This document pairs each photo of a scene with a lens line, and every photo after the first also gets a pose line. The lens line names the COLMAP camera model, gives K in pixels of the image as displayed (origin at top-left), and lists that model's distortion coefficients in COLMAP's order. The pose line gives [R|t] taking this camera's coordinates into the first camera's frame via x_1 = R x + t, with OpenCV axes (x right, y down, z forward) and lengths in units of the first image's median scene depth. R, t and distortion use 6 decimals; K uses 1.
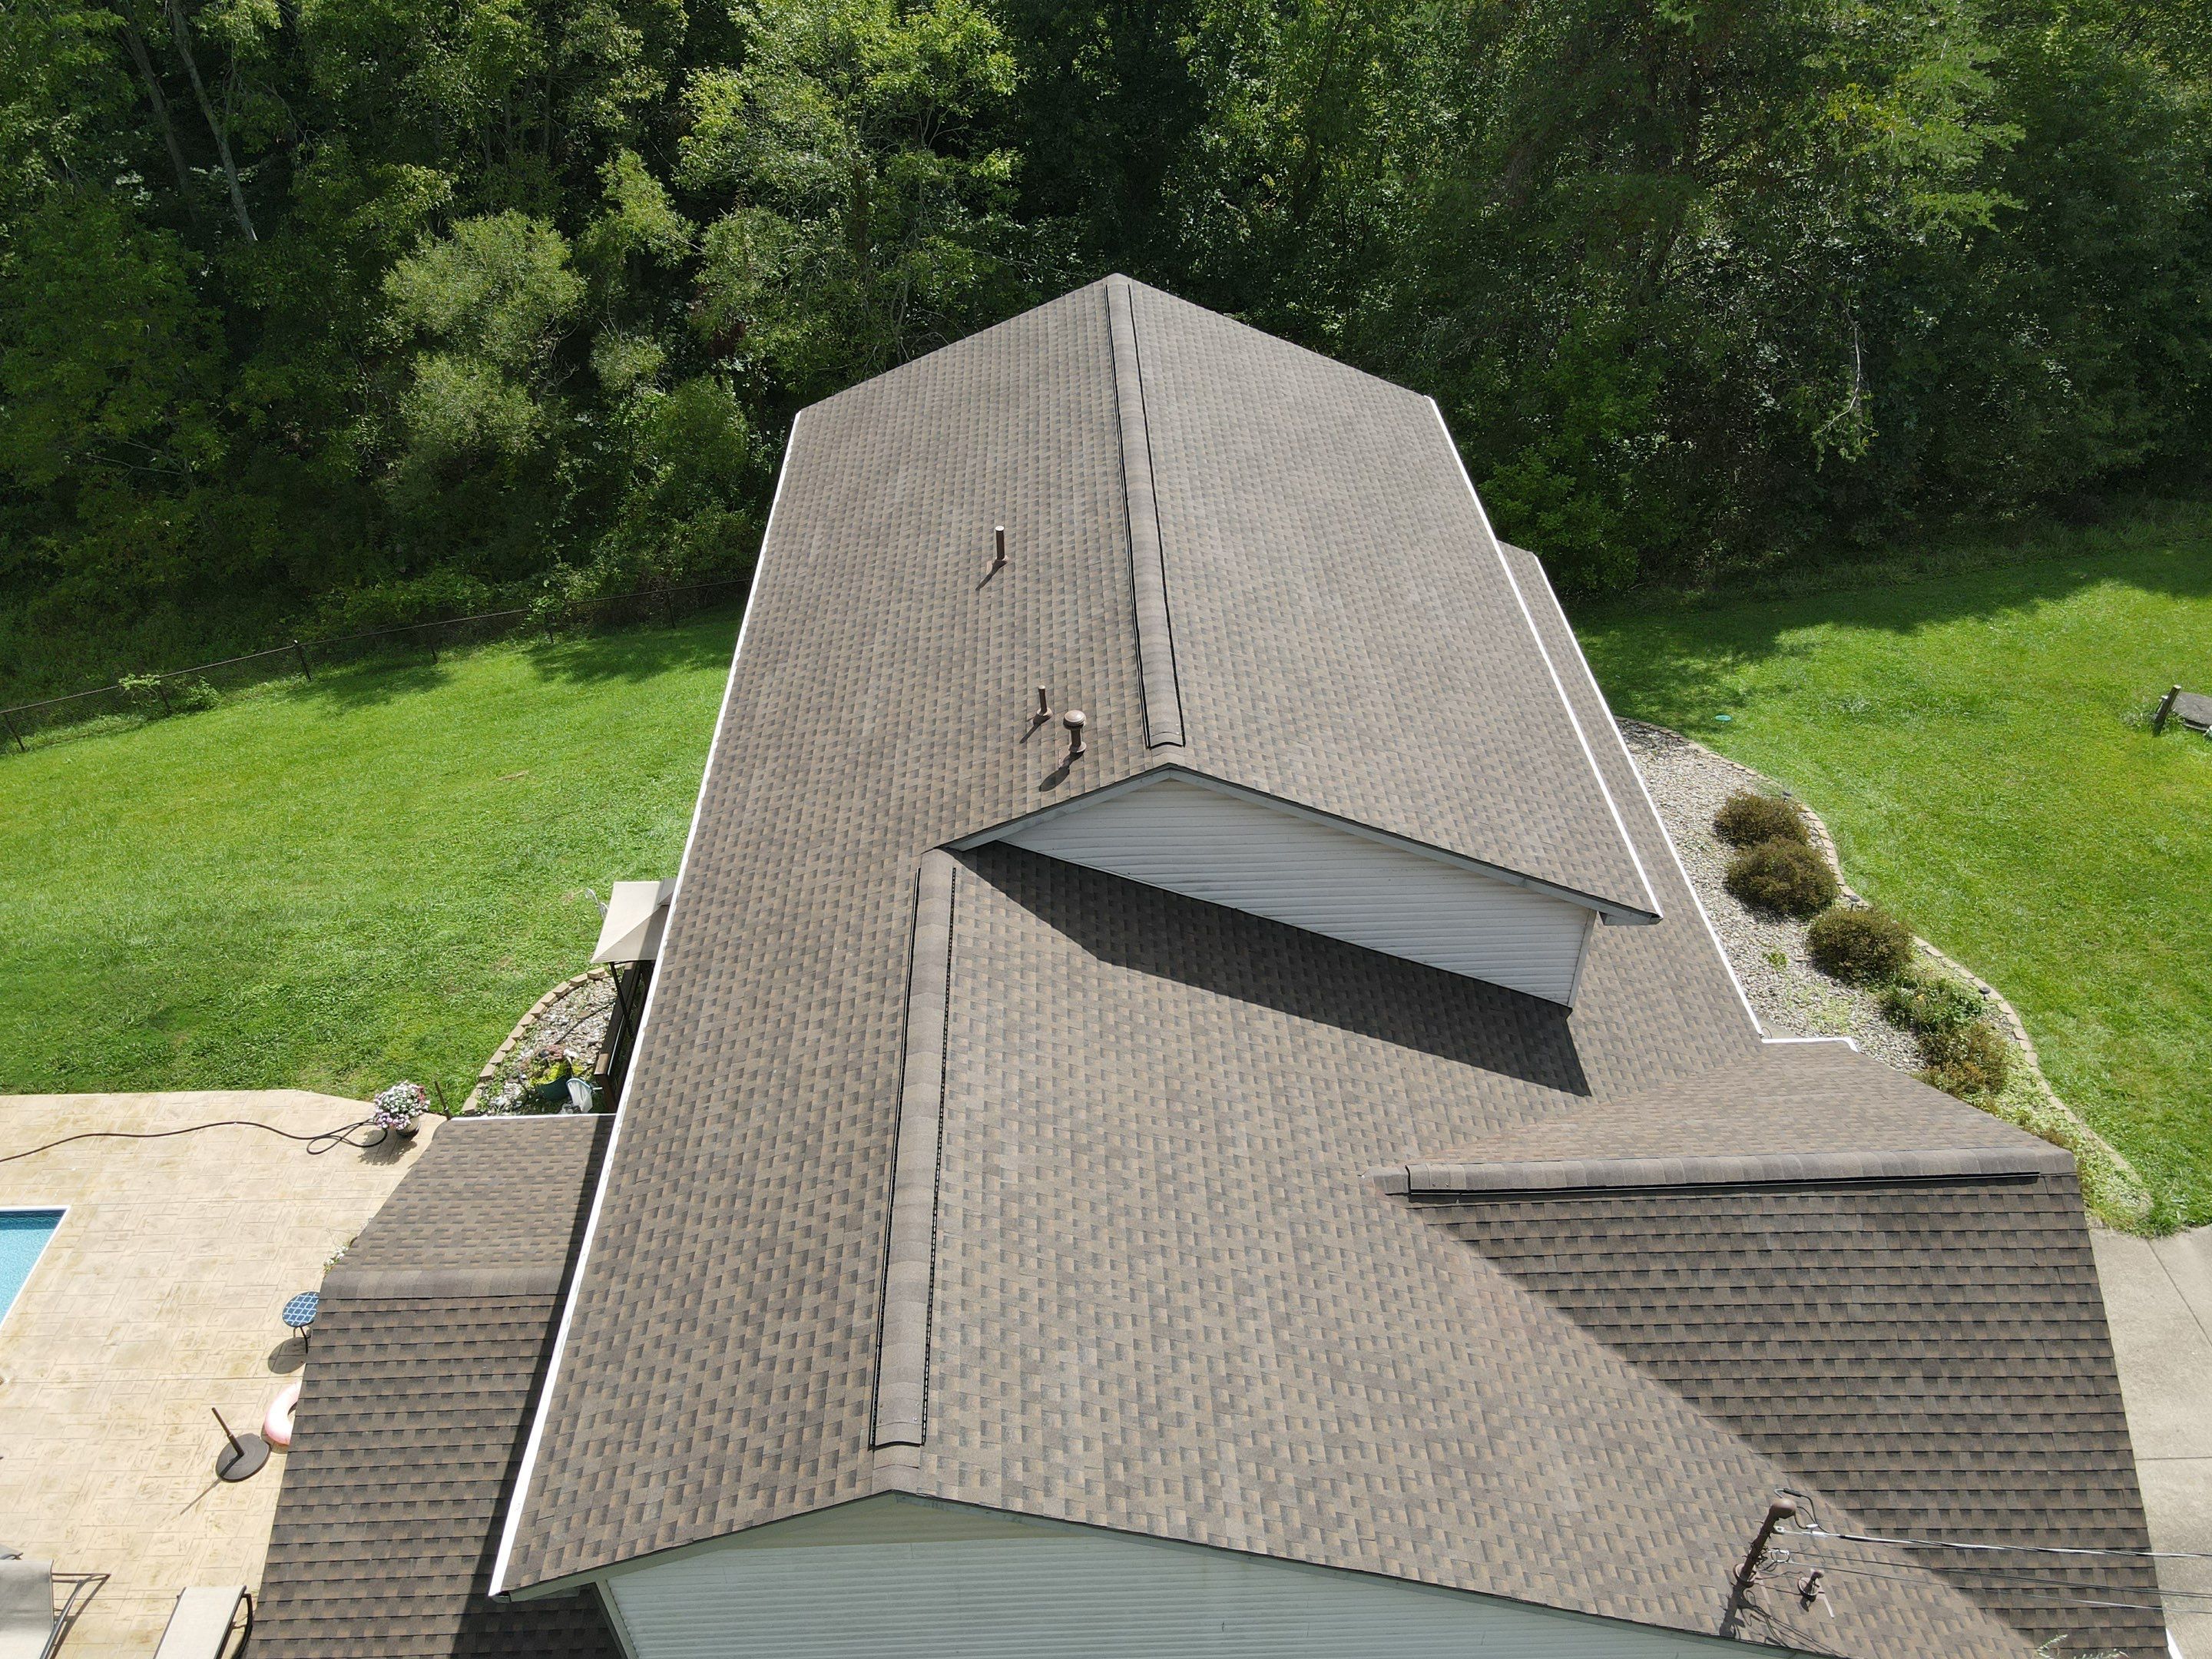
lens RADIAL K [[1629.4, 0, 1102.7], [0, 1629.4, 831.8], [0, 0, 1]] dist [0.001186, 0.027875]
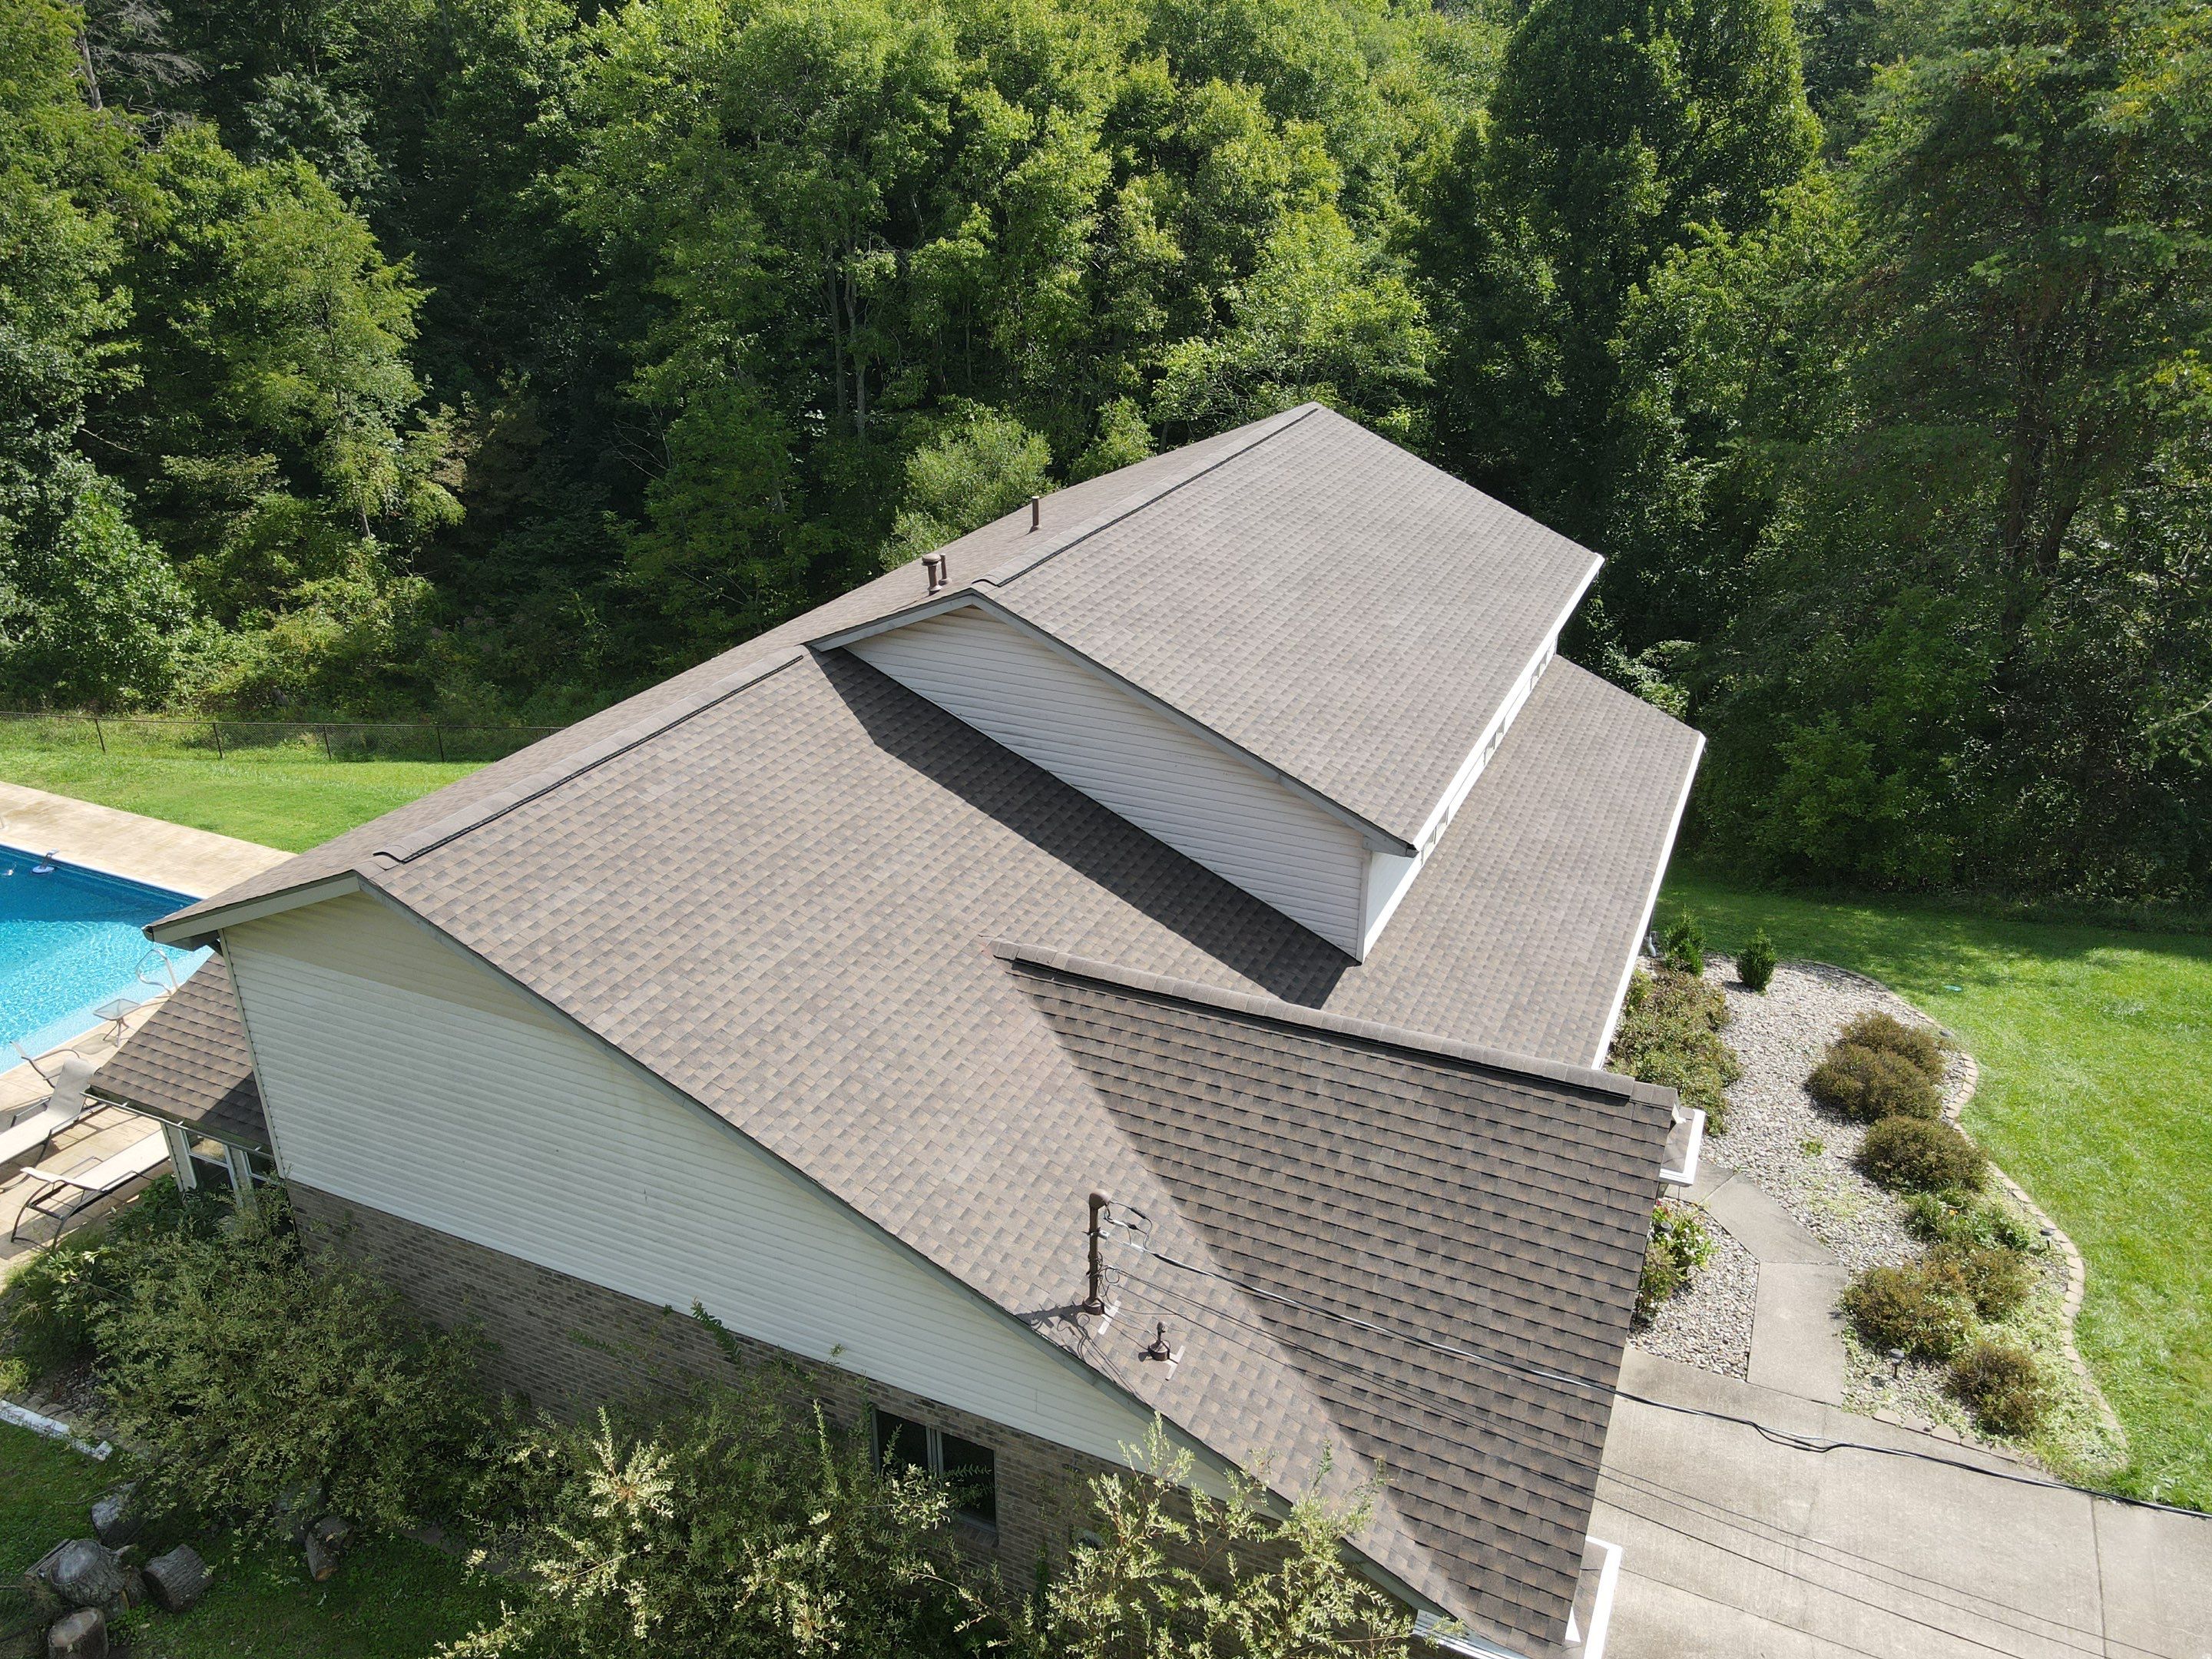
lens RADIAL K [[1629.7, 0, 1106.0], [0, 1629.7, 829.5], [0, 0, 1]] dist [0.001106, 0.035396]
pose [[0.899696, 0.191543, -0.392248, 0.599184], [-0.284033, 0.939221, -0.192843, 0.307225], [0.331470, 0.284911, 0.899418, 0.035942]]
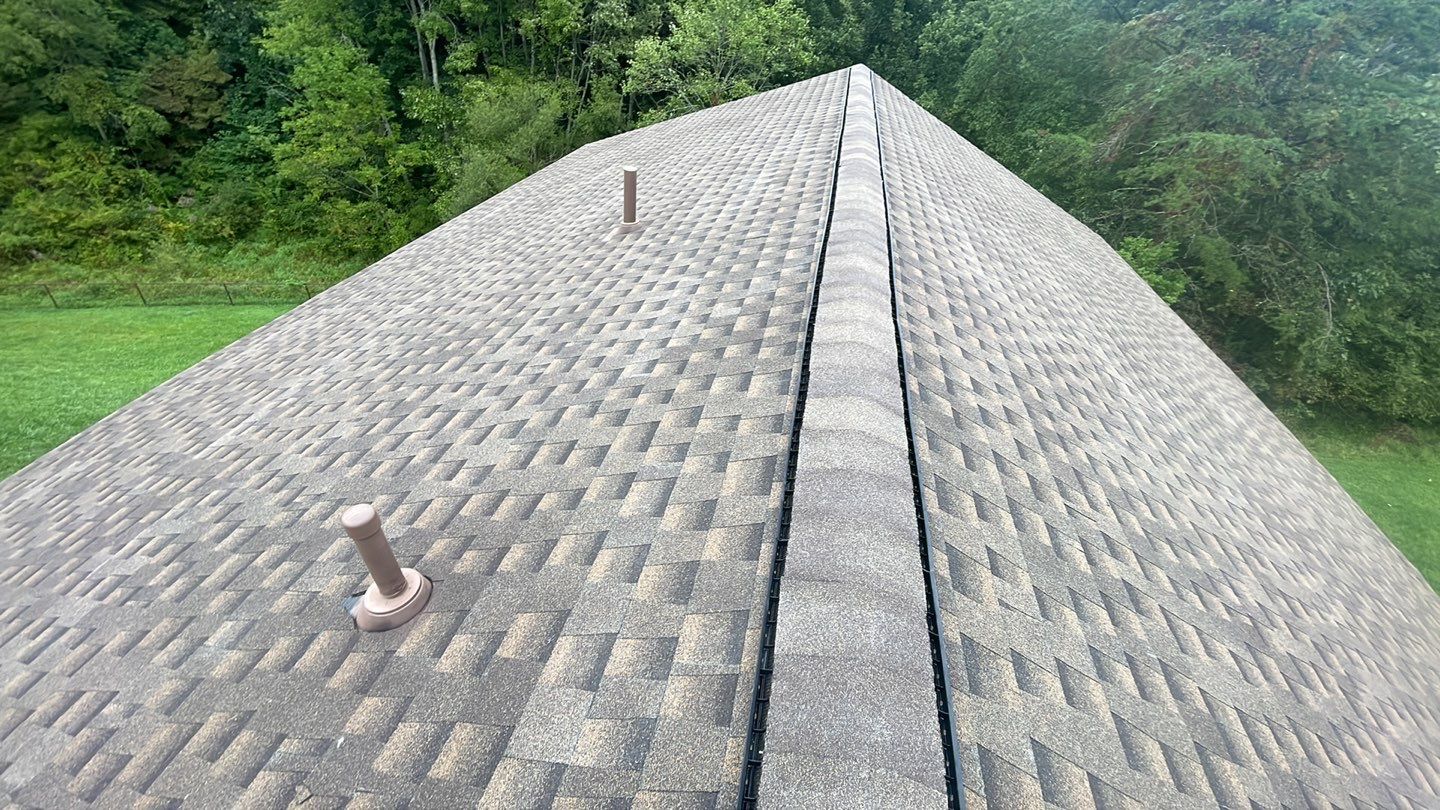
lens RADIAL K [[564.0, 0, 722.4], [0, 564.0, 405.6], [0, 0, 1]] dist [0.032635, -0.025542]
pose [[0.967282, 0.230389, -0.106241, 0.013313], [-0.234857, 0.971520, -0.031487, -0.120066], [0.095961, 0.055408, 0.993842, 0.966530]]
